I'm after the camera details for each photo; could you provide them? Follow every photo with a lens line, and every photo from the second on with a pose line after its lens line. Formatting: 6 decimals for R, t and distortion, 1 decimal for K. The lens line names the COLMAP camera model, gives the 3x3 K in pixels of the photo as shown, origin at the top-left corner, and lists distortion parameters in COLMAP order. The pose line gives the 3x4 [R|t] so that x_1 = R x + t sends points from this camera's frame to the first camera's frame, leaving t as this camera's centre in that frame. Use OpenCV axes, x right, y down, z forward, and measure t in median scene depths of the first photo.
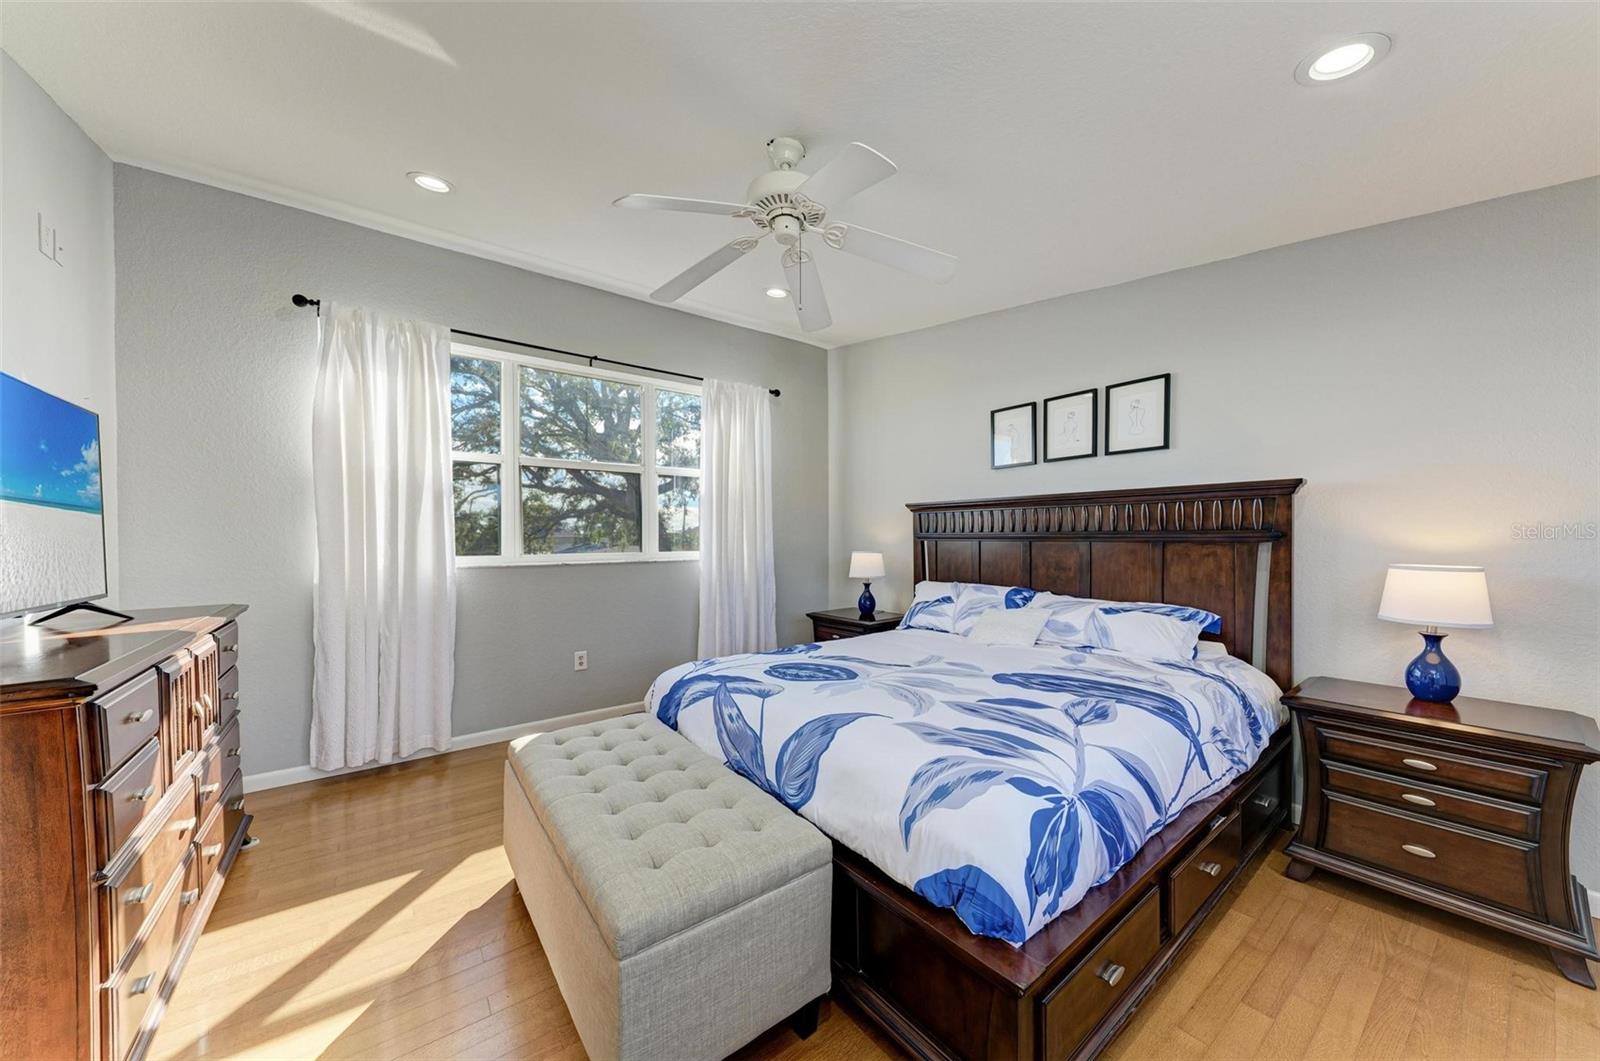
lens RADIAL K [[550.7, 0, 800.0], [0, 550.7, 530.5], [0, 0, 1]] dist [0.002724, -0.000110]
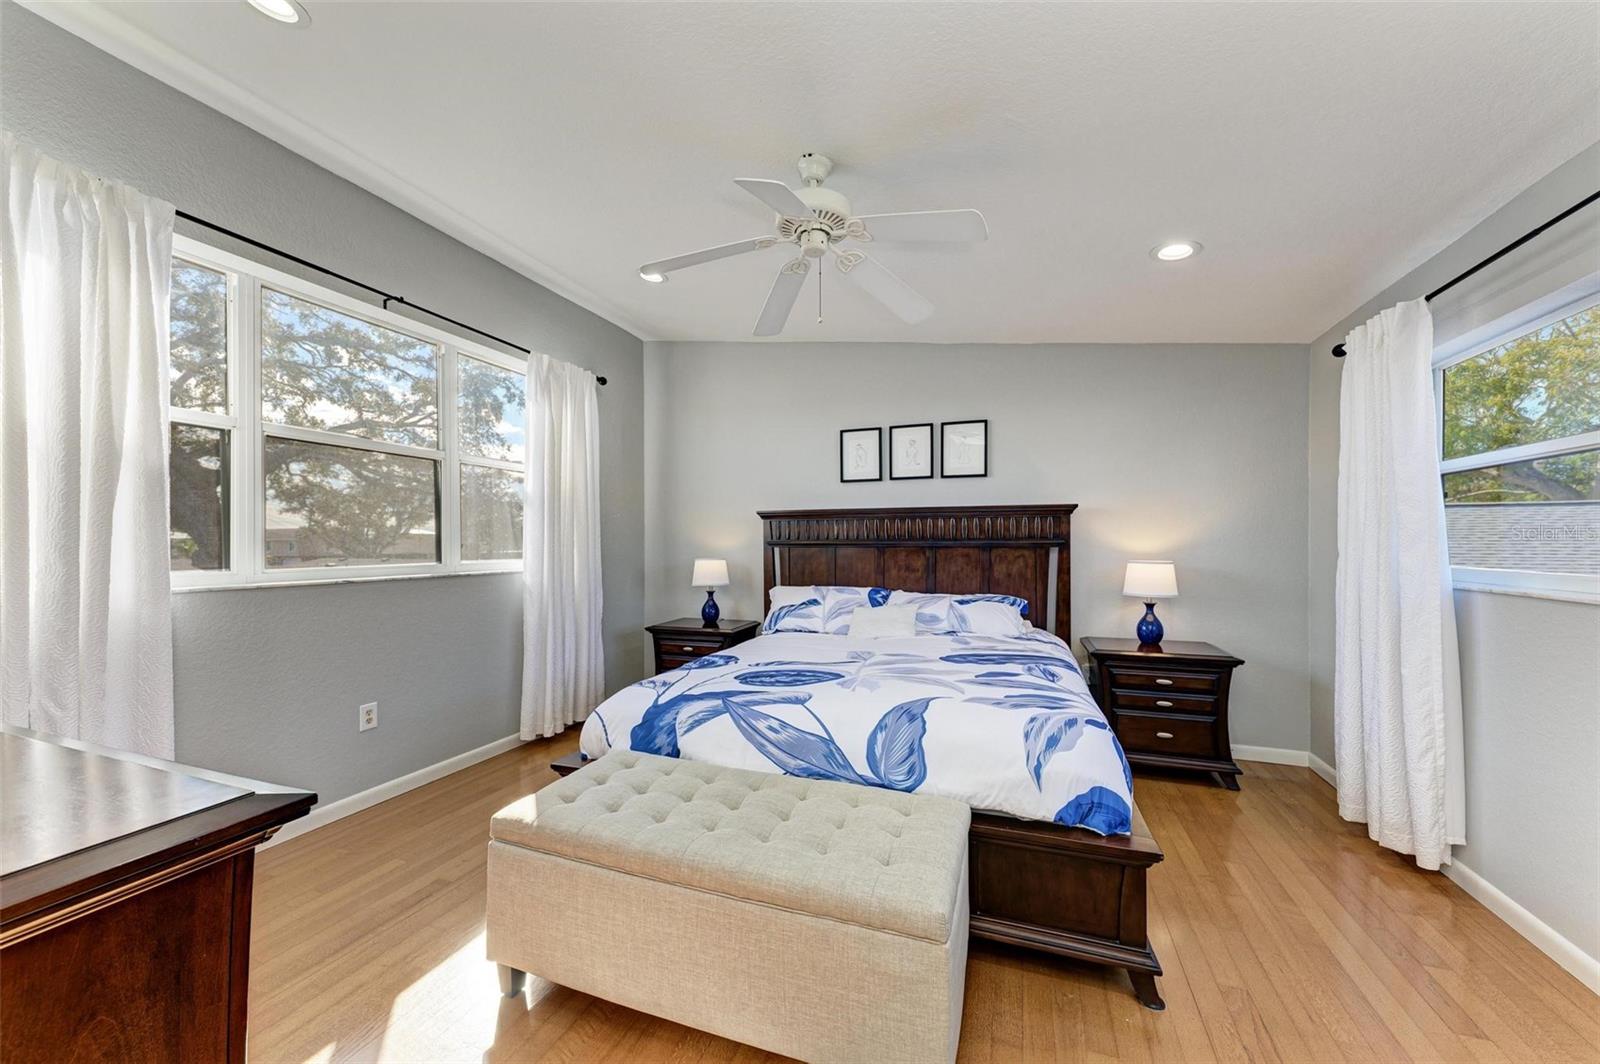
lens RADIAL K [[576.9, 0, 800.0], [0, 576.9, 532.0], [0, 0, 1]] dist [0.010078, -0.000128]
pose [[0.844319, 0.010255, 0.535743, -0.485317], [-0.005130, 0.999926, -0.011056, 0.001989], [-0.535817, 0.006586, 0.844308, 0.085167]]
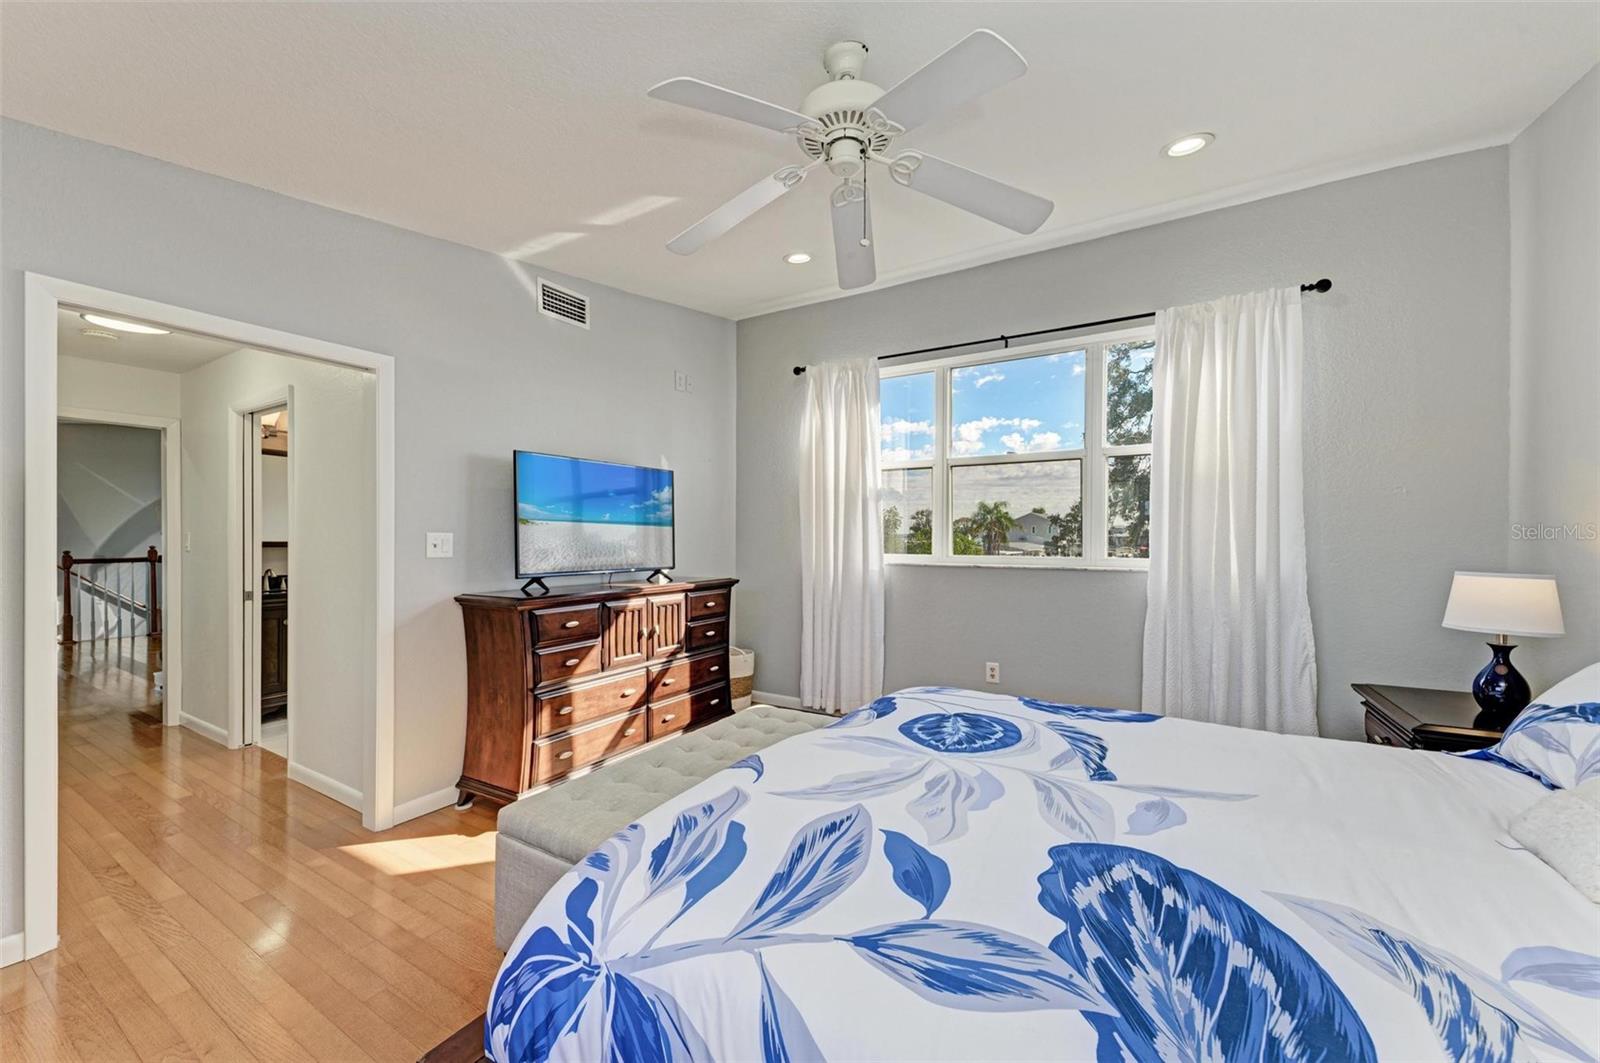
lens RADIAL K [[602.4, 0, 800.0], [0, 602.4, 531.5], [0, 0, 1]] dist [0.010451, -0.000107]
pose [[0.379891, -0.004590, -0.925020, 0.602714], [0.007515, 0.999970, -0.001876, 0.000612], [0.925001, -0.006239, 0.379914, 0.474009]]
